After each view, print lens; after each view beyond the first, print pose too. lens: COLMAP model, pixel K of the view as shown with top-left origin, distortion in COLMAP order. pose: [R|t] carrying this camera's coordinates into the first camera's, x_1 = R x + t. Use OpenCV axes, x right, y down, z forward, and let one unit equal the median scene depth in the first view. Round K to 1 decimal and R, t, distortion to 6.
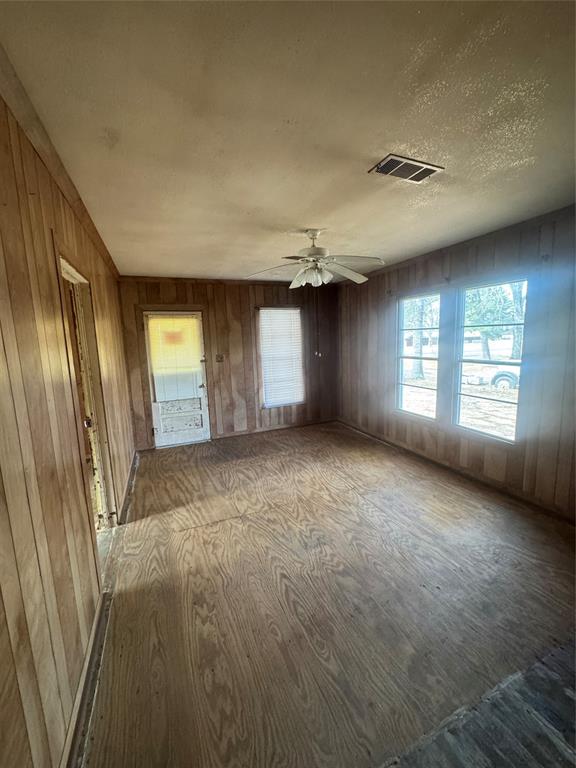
lens RADIAL K [[308.4, 0, 286.6], [0, 308.4, 380.2], [0, 0, 1]] dist [0.000252, -0.000019]
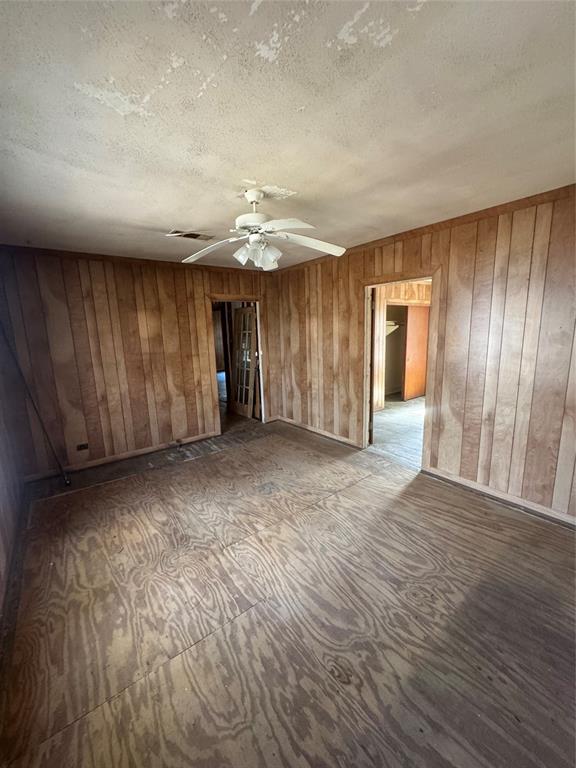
lens RADIAL K [[308.4, 0, 287.9], [0, 308.4, 384.7], [0, 0, 1]] dist [0.000252, -0.000019]
pose [[-0.963740, 0.110427, -0.242920, 0.219109], [0.031069, 0.950598, 0.308866, -0.237062], [0.265027, 0.290120, -0.919560, 1.684194]]
